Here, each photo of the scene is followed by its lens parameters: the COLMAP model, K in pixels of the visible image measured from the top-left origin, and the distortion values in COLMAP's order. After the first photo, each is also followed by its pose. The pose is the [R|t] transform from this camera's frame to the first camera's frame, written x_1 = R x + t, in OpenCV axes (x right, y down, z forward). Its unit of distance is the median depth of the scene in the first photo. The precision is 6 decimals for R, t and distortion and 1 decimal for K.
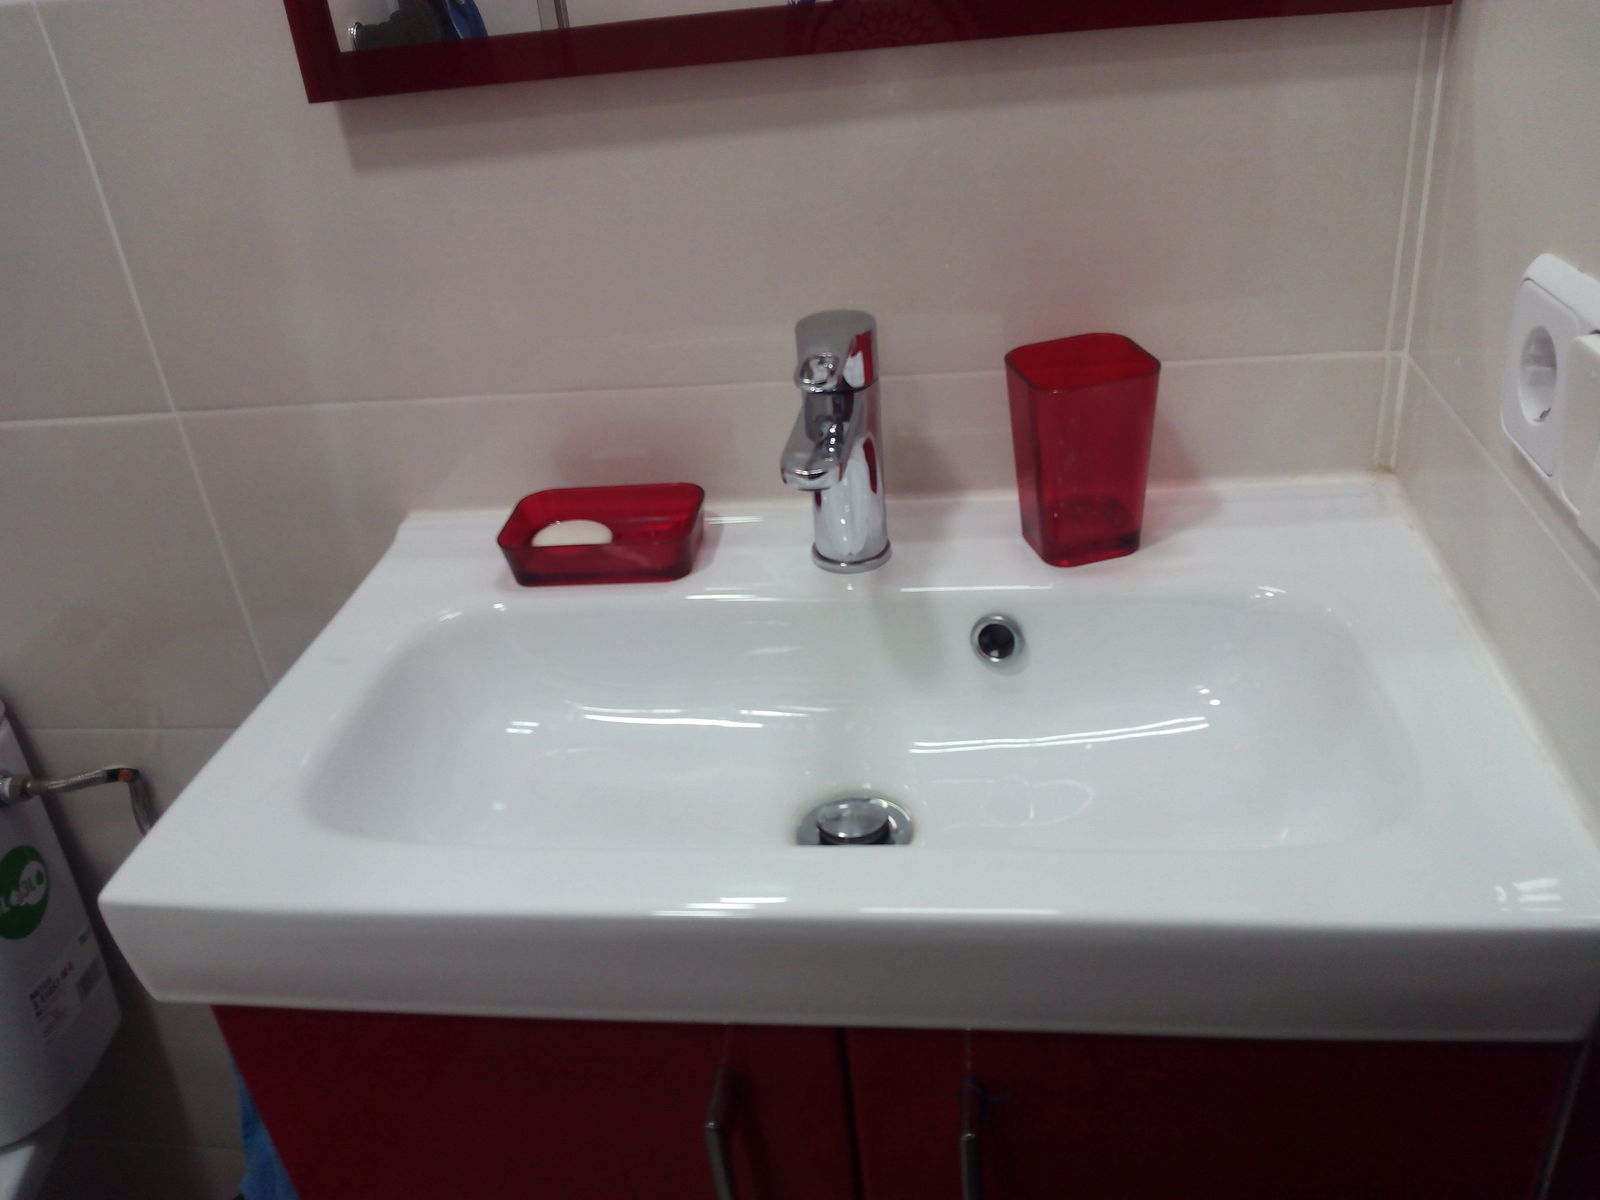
lens RADIAL K [[1297.3, 0, 802.0], [0, 1297.3, 614.8], [0, 0, 1]] dist [0.035261, -0.123063]
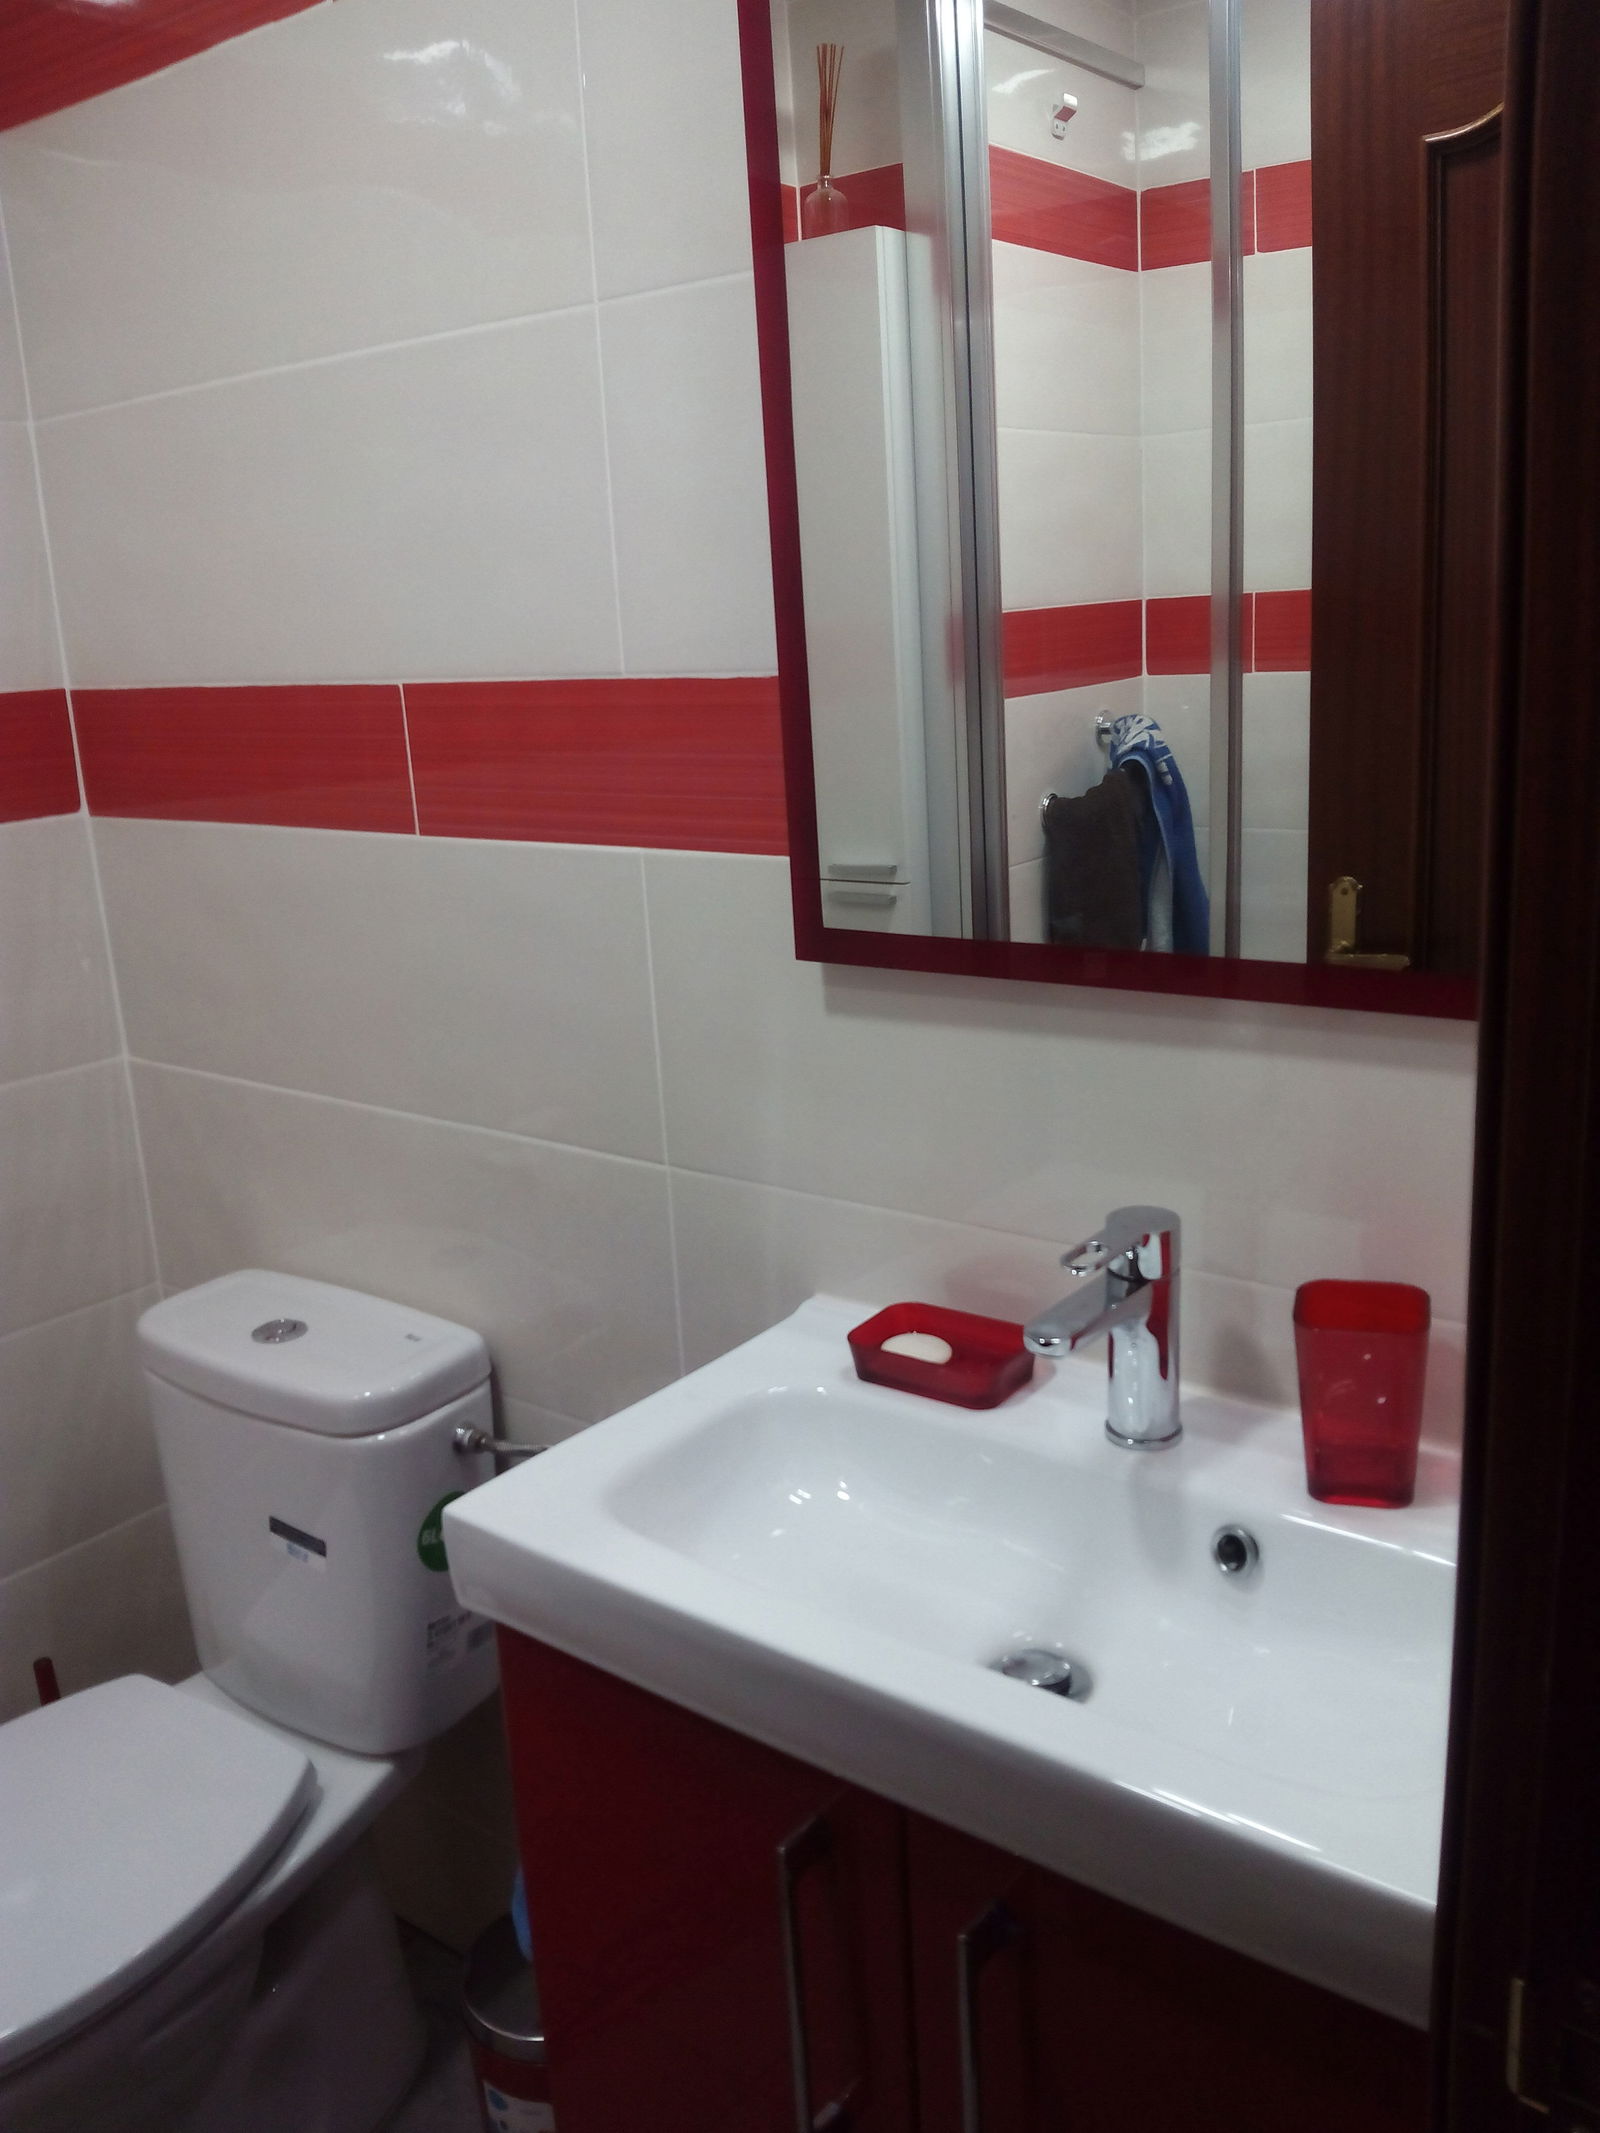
lens RADIAL K [[1729.5, 0, 800.0], [0, 1729.5, 1066.5], [0, 0, 1]] dist [0.035261, -0.123063]
pose [[0.859669, 0.177386, -0.479064, 0.418413], [-0.281314, 0.947162, -0.154100, -0.034310], [0.426416, 0.267243, 0.864147, -0.399850]]
